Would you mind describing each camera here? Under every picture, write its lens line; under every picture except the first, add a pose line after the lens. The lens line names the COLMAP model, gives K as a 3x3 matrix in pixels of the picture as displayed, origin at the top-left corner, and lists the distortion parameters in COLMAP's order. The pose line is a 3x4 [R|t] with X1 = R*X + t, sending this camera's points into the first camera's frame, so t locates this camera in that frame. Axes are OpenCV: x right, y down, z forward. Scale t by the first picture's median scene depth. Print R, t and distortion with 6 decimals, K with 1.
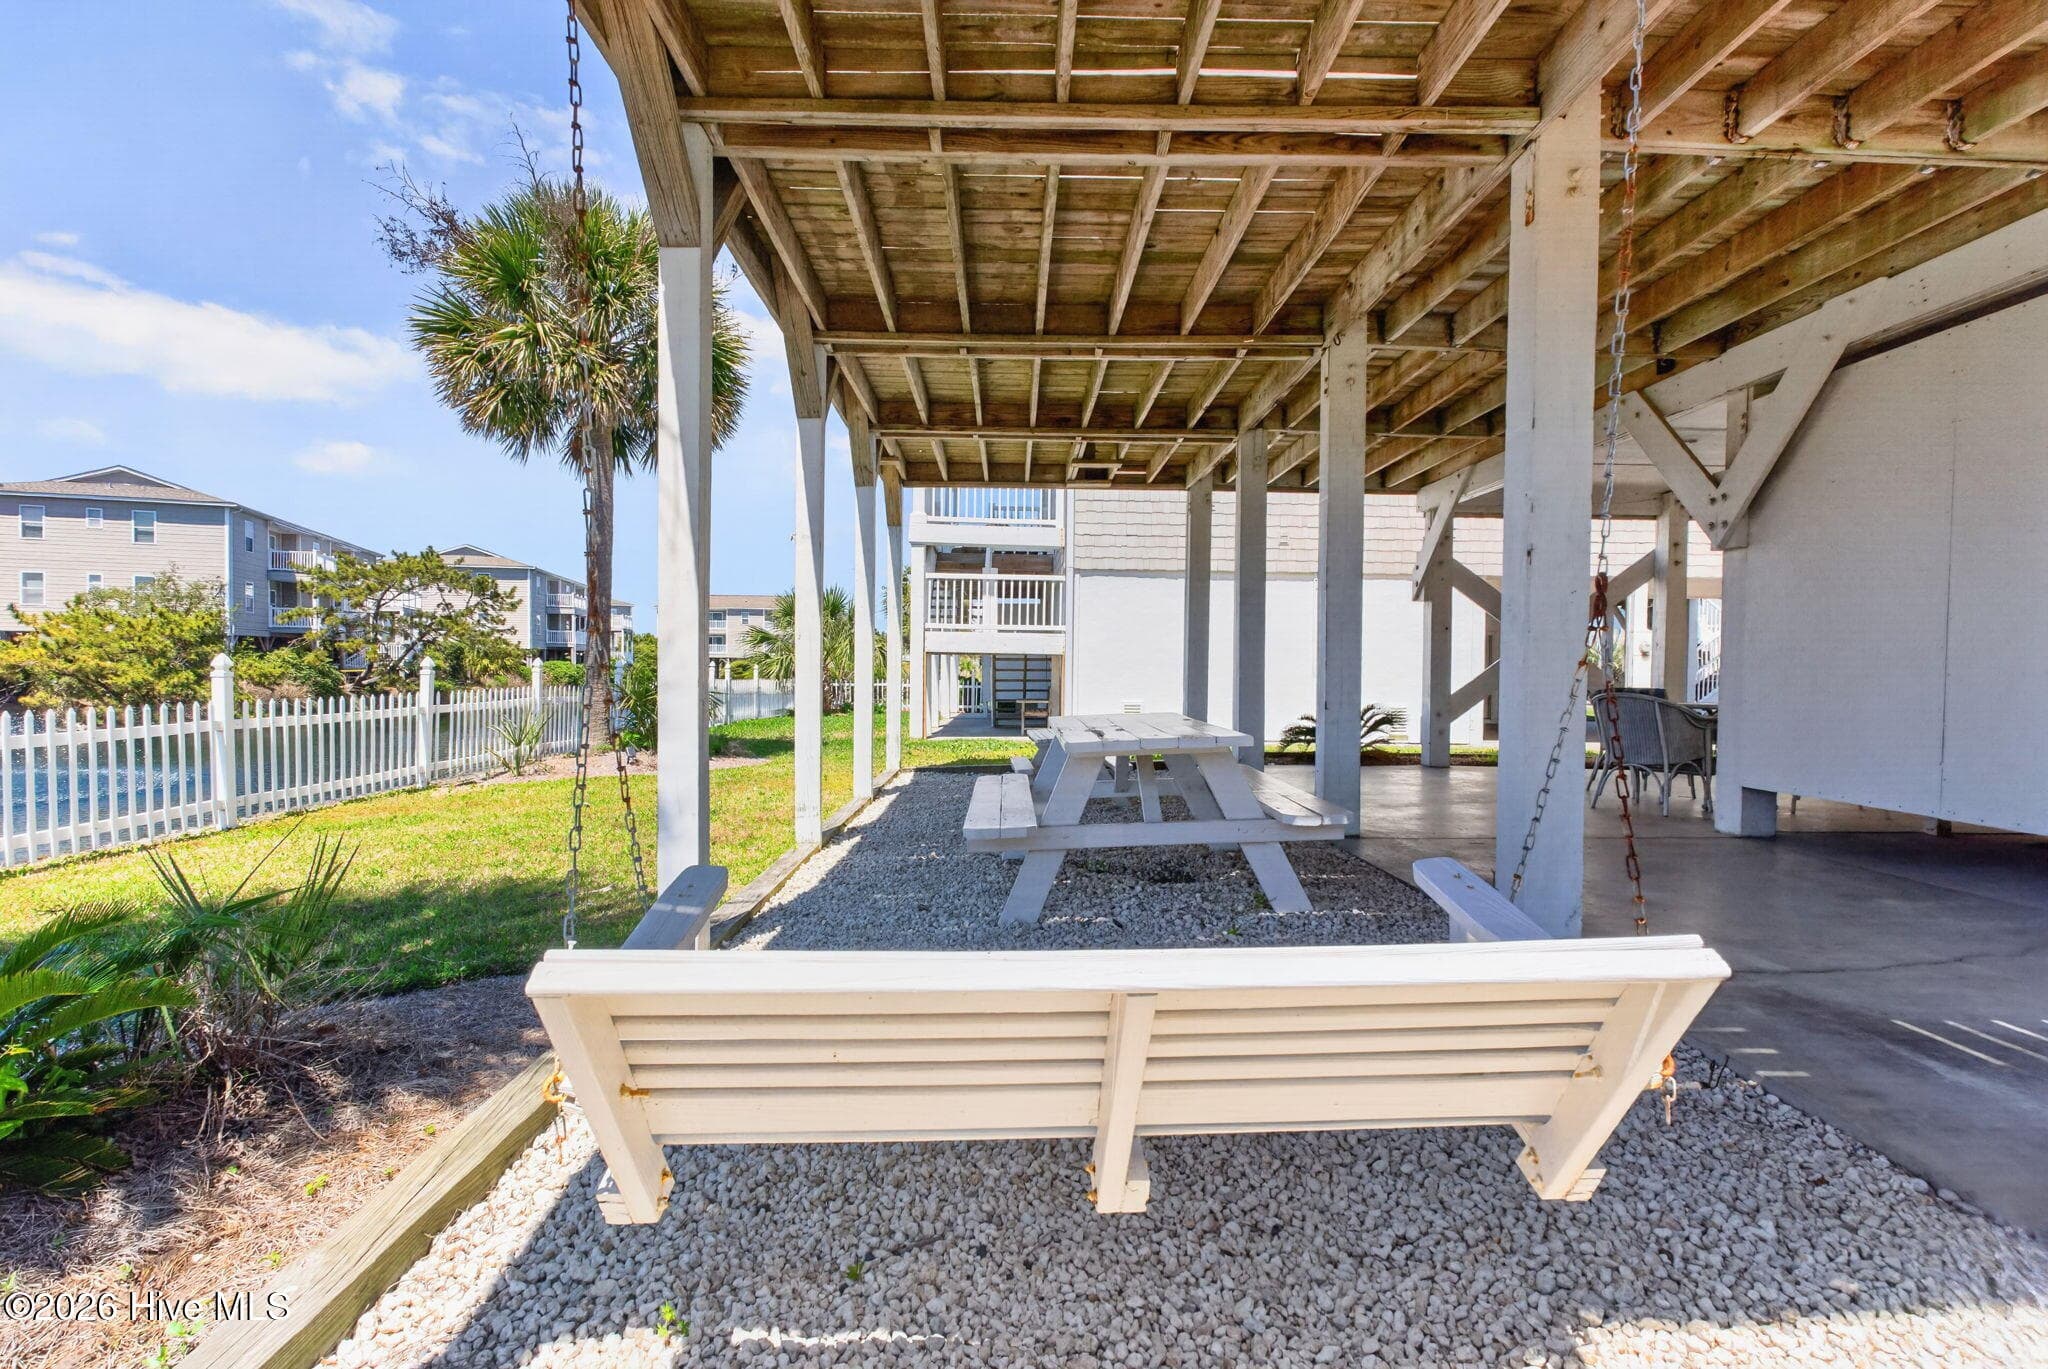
lens RADIAL K [[975.2, 0, 1027.9], [0, 975.2, 689.3], [0, 0, 1]] dist [-0.000116, -0.000027]
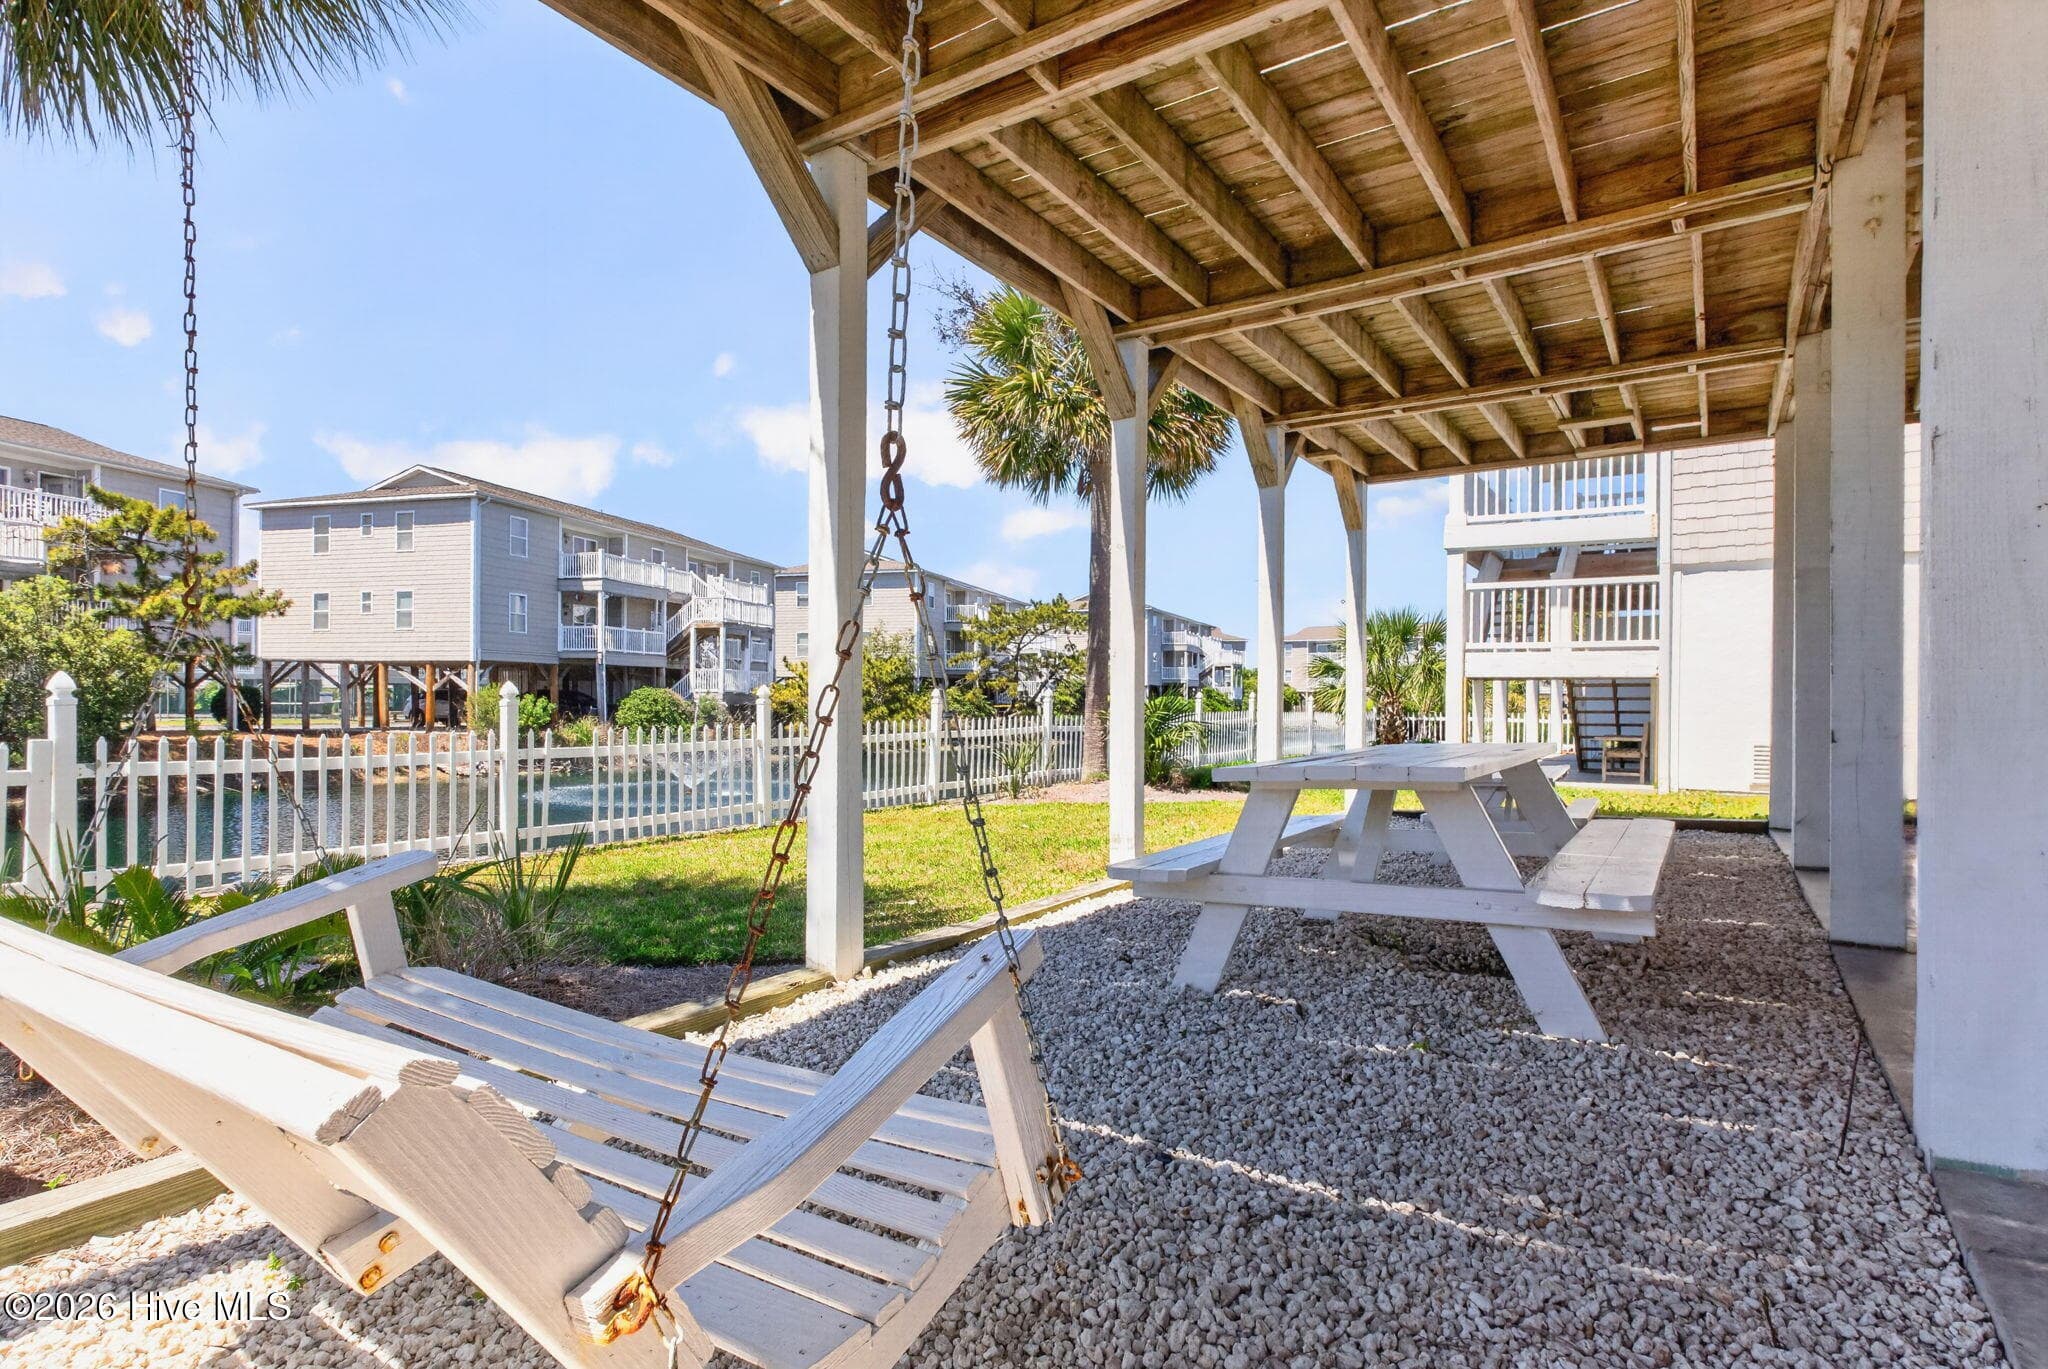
lens RADIAL K [[1035.8, 0, 1028.1], [0, 1035.8, 695.9], [0, 0, 1]] dist [0.000716, 0.000296]
pose [[0.821503, -0.008244, -0.570145, 0.134318], [-0.008541, 0.999605, -0.026760, 0.006680], [0.570141, 0.026853, 0.821108, 0.074309]]
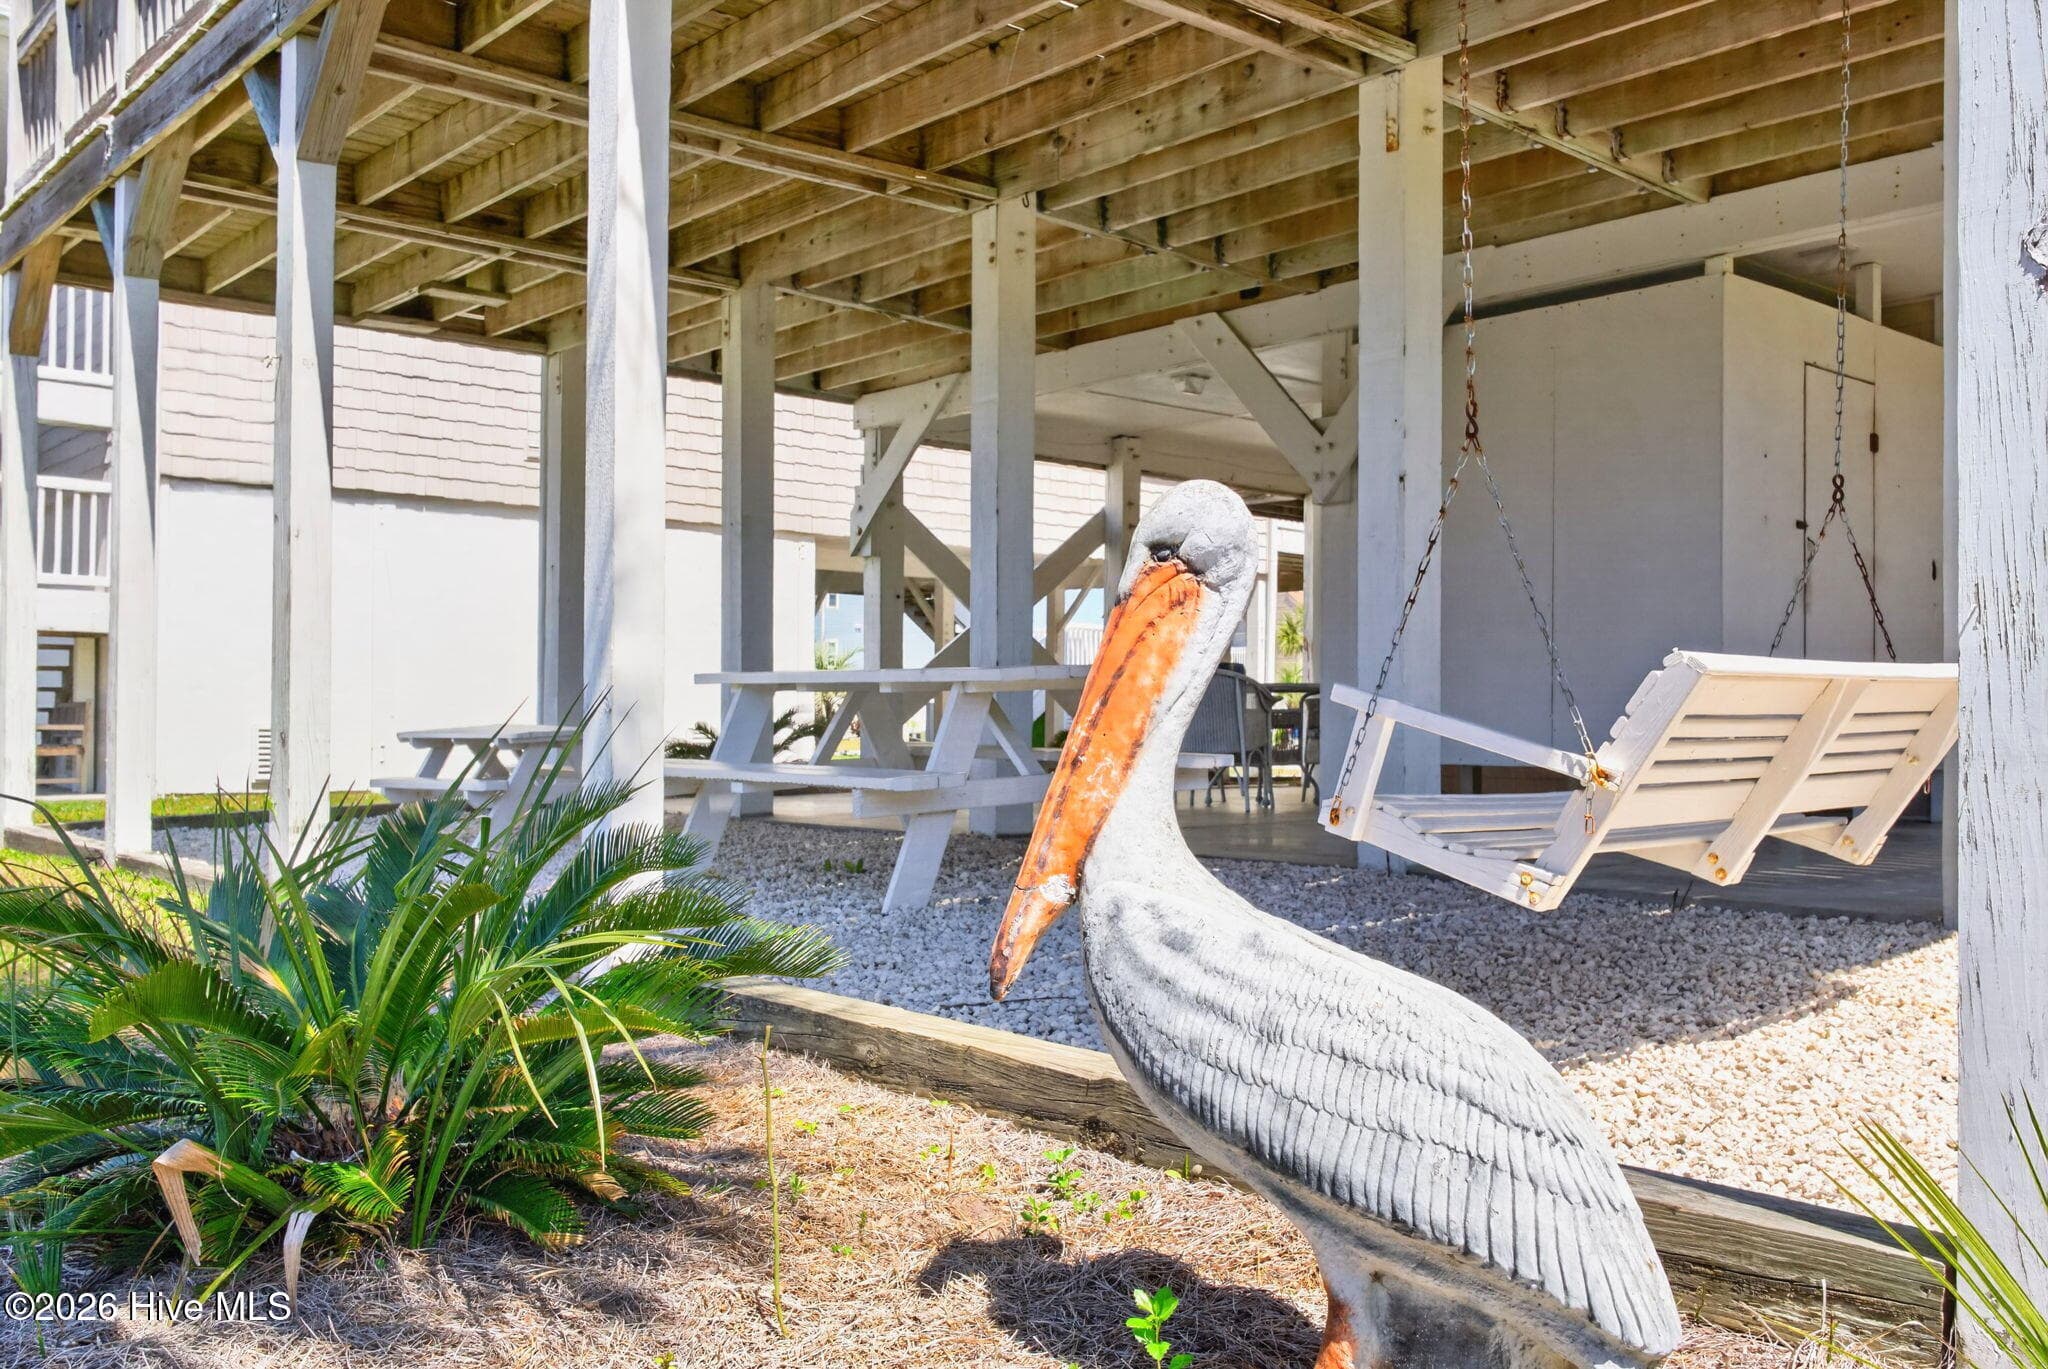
lens RADIAL K [[1762.7, 0, 1029.8], [0, 1762.7, 694.9], [0, 0, 1]] dist [0.013000, -0.045365]
pose [[0.763777, 0.003147, 0.645473, -0.295288], [0.015140, 0.999626, -0.022789, 0.036570], [-0.645303, 0.027178, 0.763443, -0.039305]]
